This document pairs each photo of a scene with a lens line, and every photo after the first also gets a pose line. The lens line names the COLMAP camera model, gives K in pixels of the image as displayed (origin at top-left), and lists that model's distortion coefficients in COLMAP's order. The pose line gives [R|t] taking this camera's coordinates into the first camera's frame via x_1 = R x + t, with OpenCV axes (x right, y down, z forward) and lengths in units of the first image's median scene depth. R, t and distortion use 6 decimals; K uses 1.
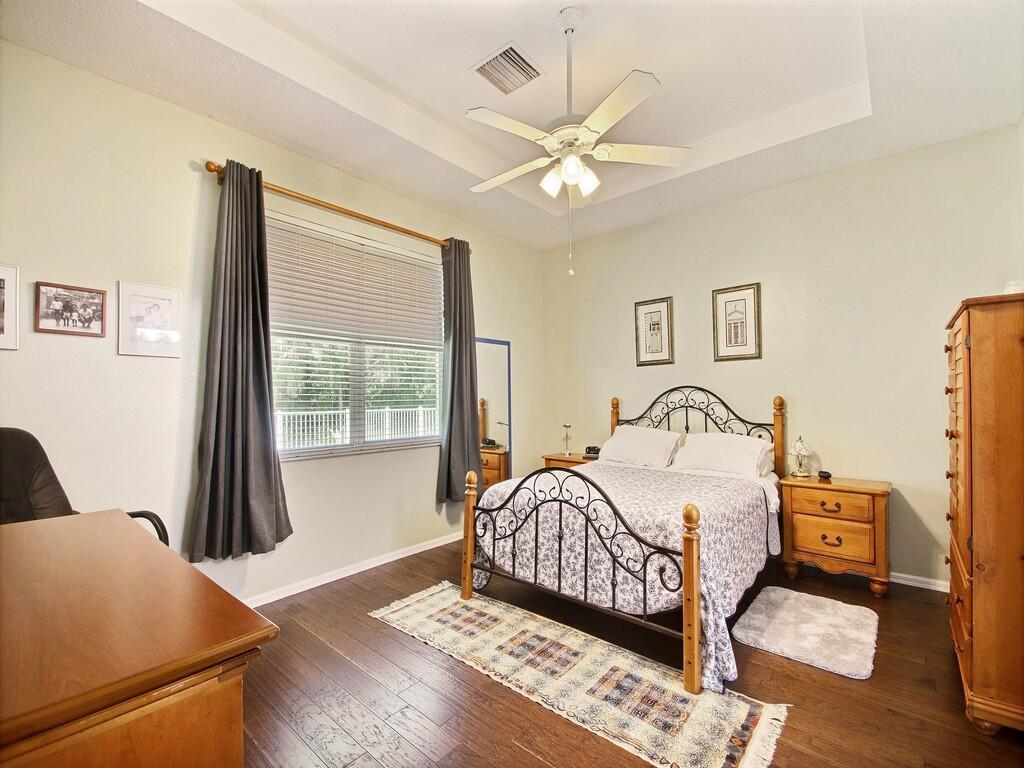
lens RADIAL K [[456.7, 0, 509.5], [0, 456.7, 395.2], [0, 0, 1]] dist [0.002653, -0.009920]
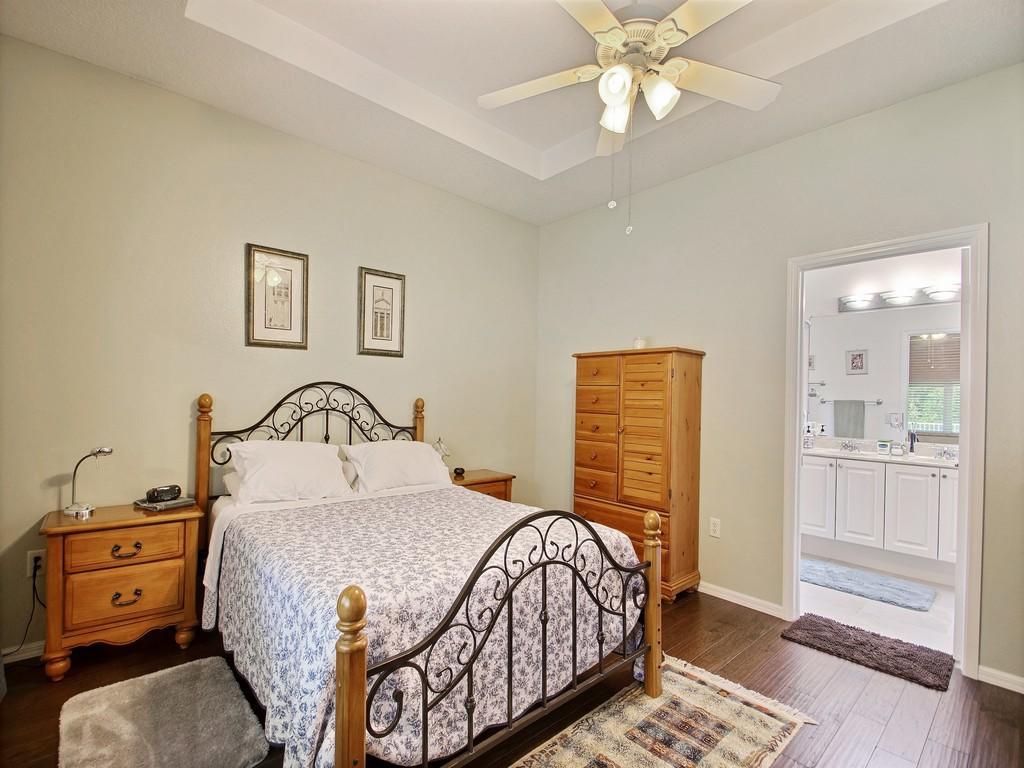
lens RADIAL K [[472.0, 0, 509.5], [0, 472.0, 400.0], [0, 0, 1]] dist [0.002562, 0.000389]
pose [[0.130538, 0.006639, 0.991421, -0.373949], [-0.030458, 0.999532, -0.002683, 0.002878], [-0.990975, -0.029847, 0.130679, 0.651952]]
